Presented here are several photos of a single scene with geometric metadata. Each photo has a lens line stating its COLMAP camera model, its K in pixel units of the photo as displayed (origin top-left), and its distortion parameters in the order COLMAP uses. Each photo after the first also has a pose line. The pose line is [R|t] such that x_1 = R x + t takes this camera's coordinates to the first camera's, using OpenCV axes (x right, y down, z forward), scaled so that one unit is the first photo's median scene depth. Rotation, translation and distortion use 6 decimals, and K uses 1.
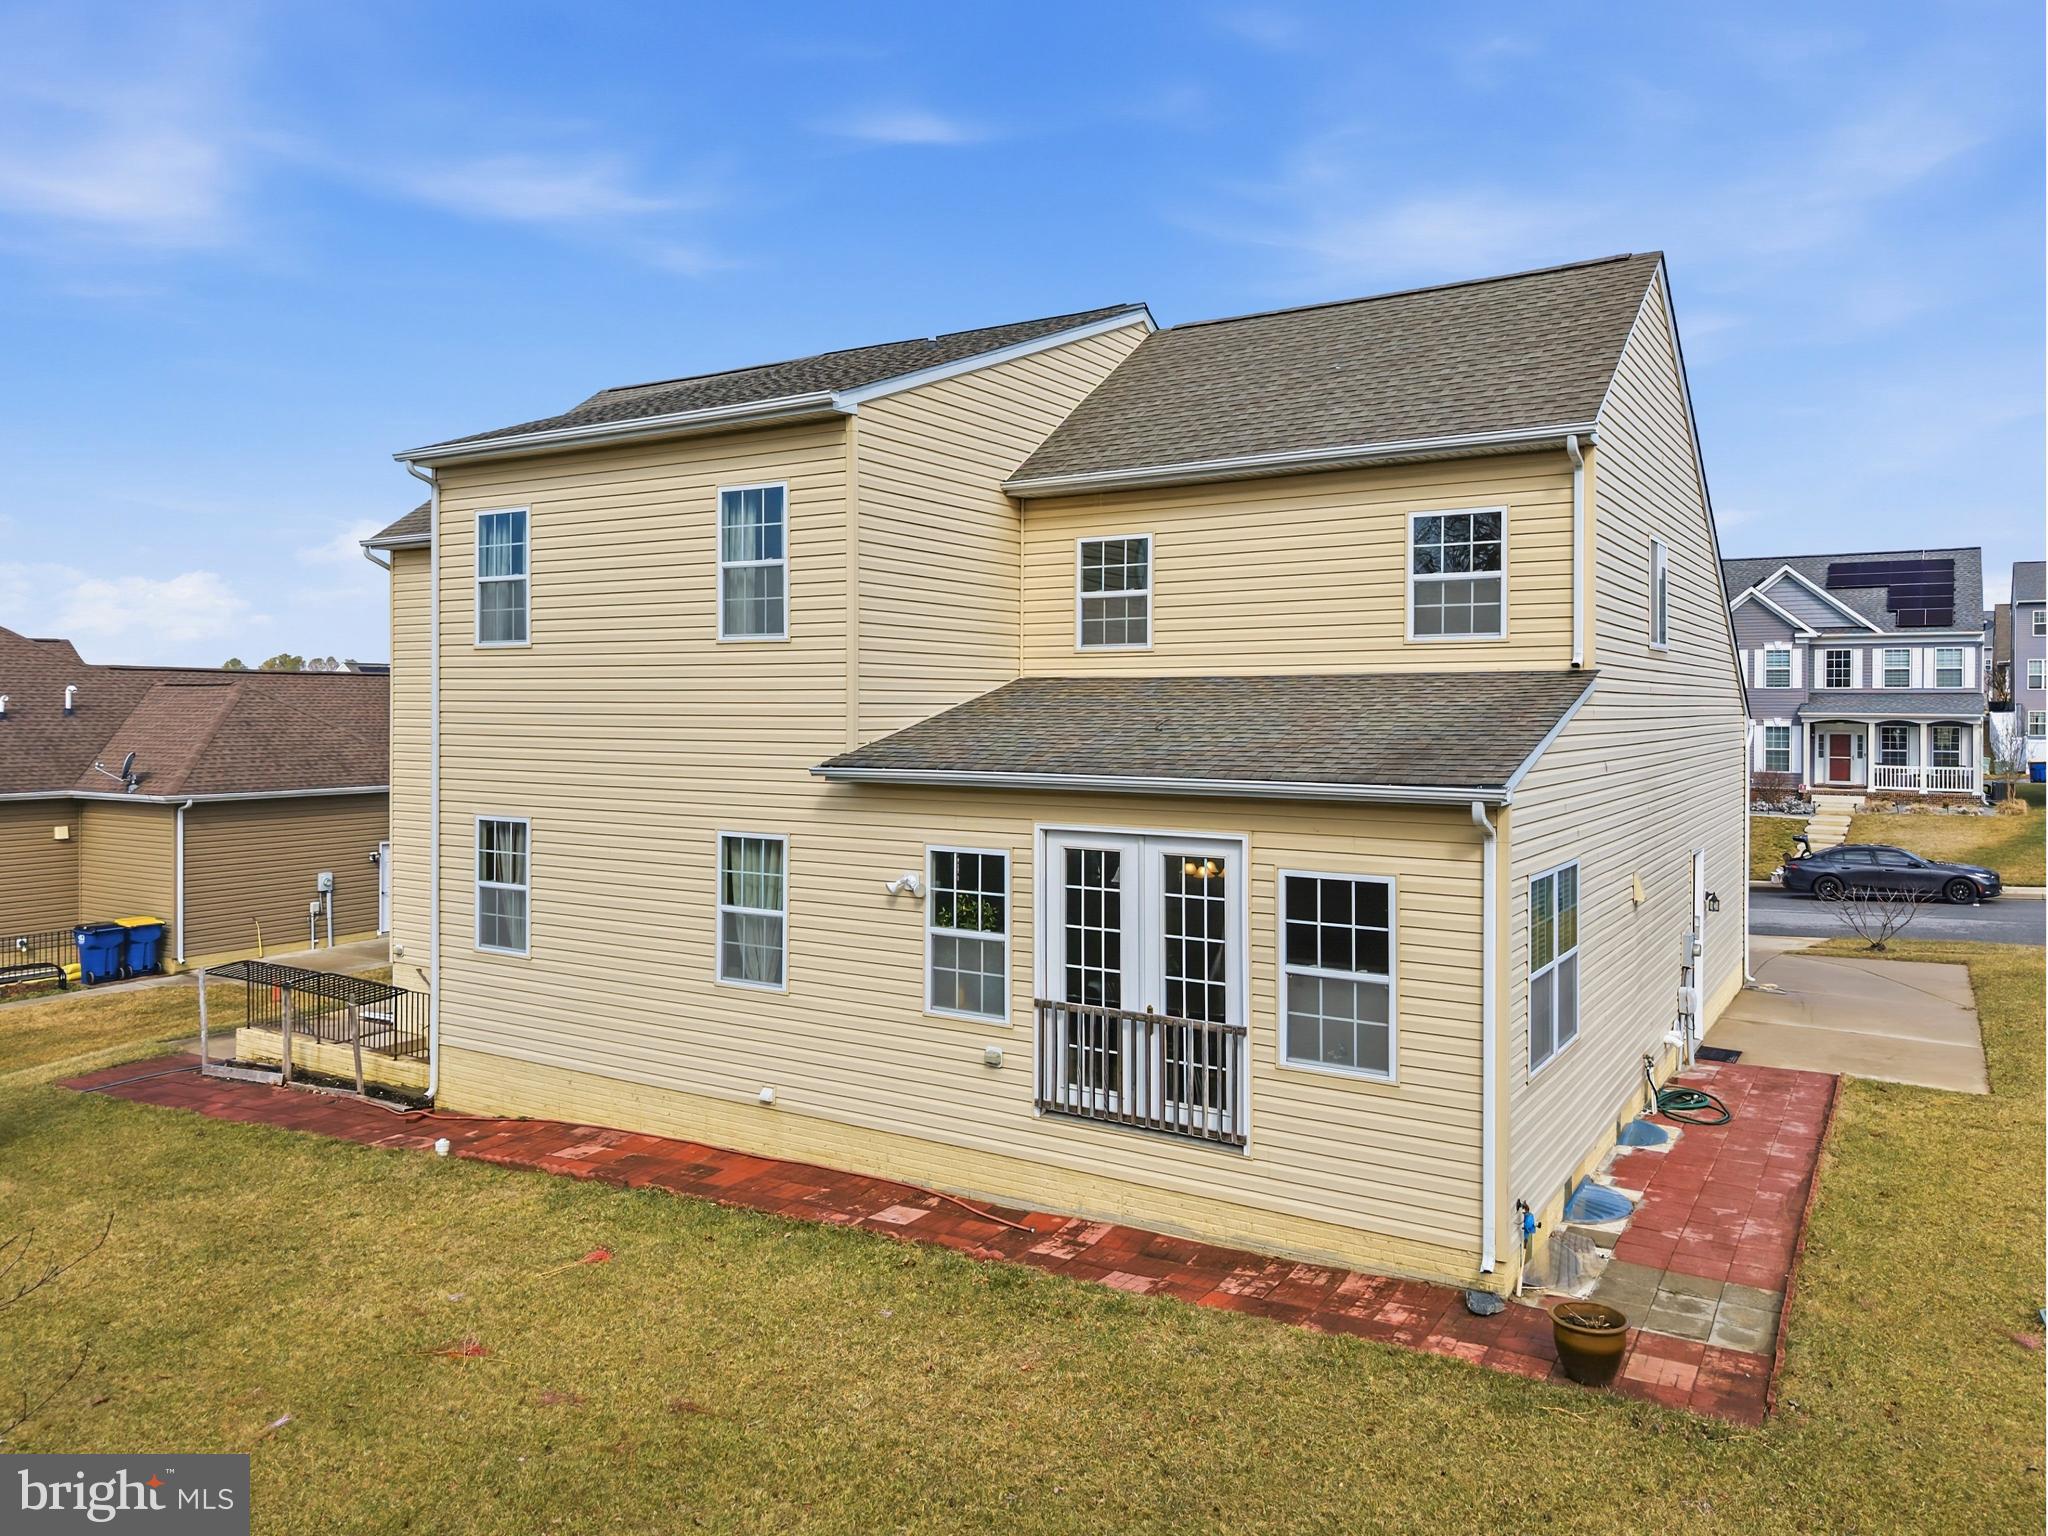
lens RADIAL K [[1467.1, 0, 987.1], [0, 1467.1, 698.8], [0, 0, 1]] dist [-0.002229, 0.001478]
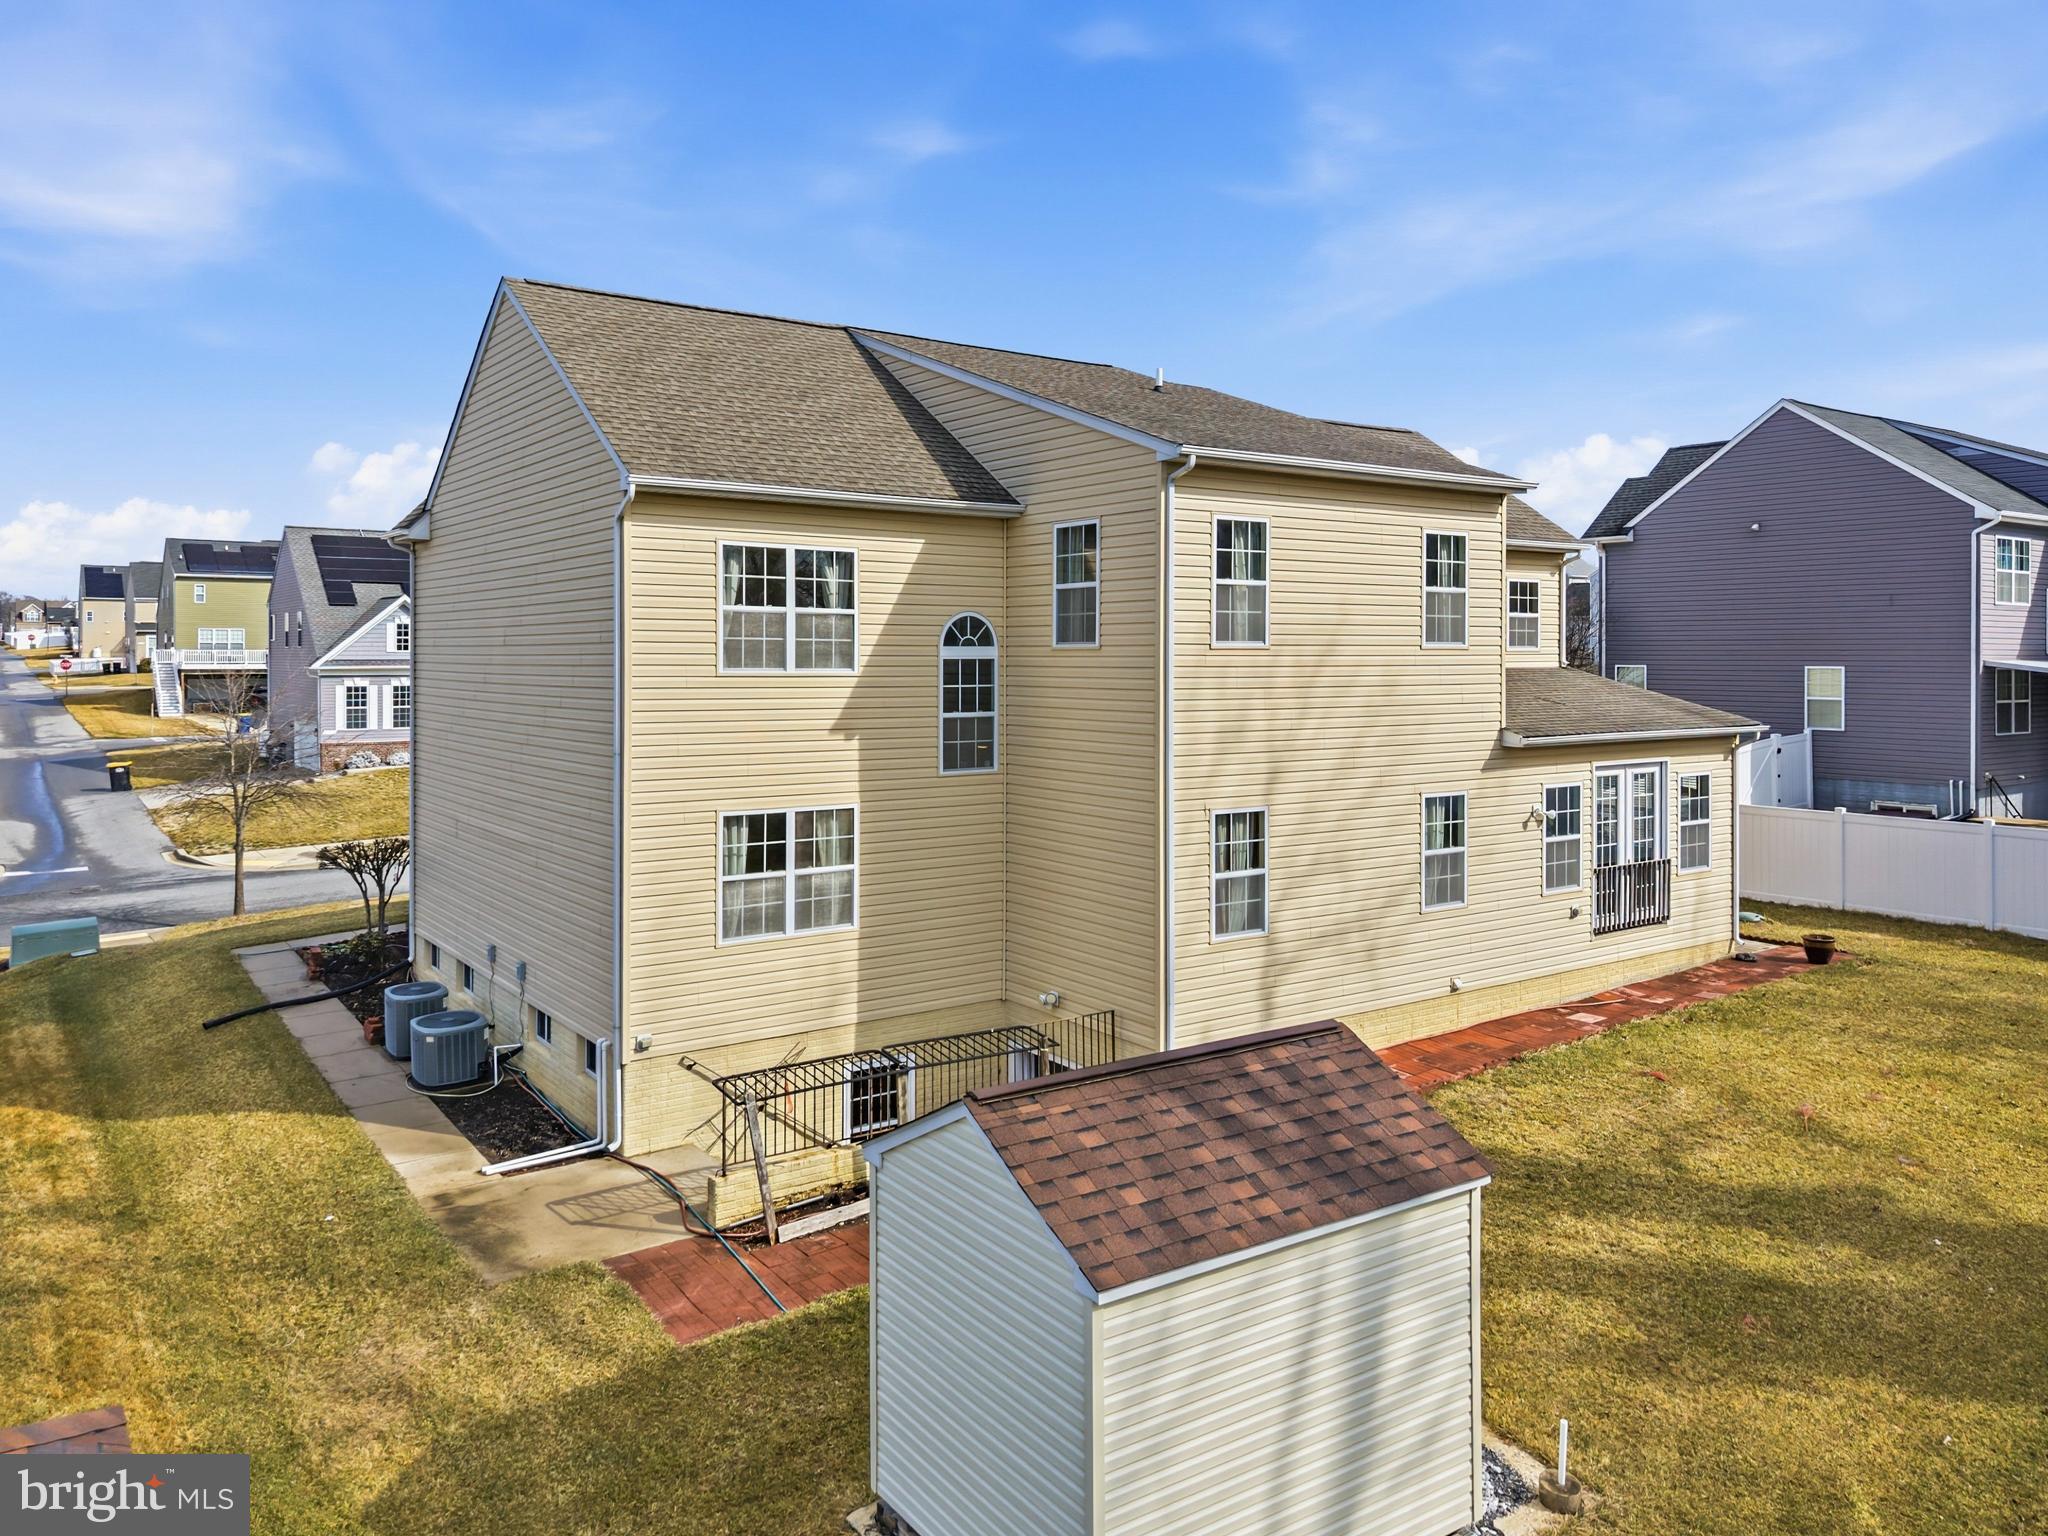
lens RADIAL K [[1481.5, 0, 1016.9], [0, 1481.5, 640.3], [0, 0, 1]] dist [0.009745, -0.000494]
pose [[0.371911, 0.004528, 0.928257, -1.585941], [-0.003236, 0.999988, -0.003581, -0.042367], [-0.928263, -0.001672, 0.371922, 0.871801]]
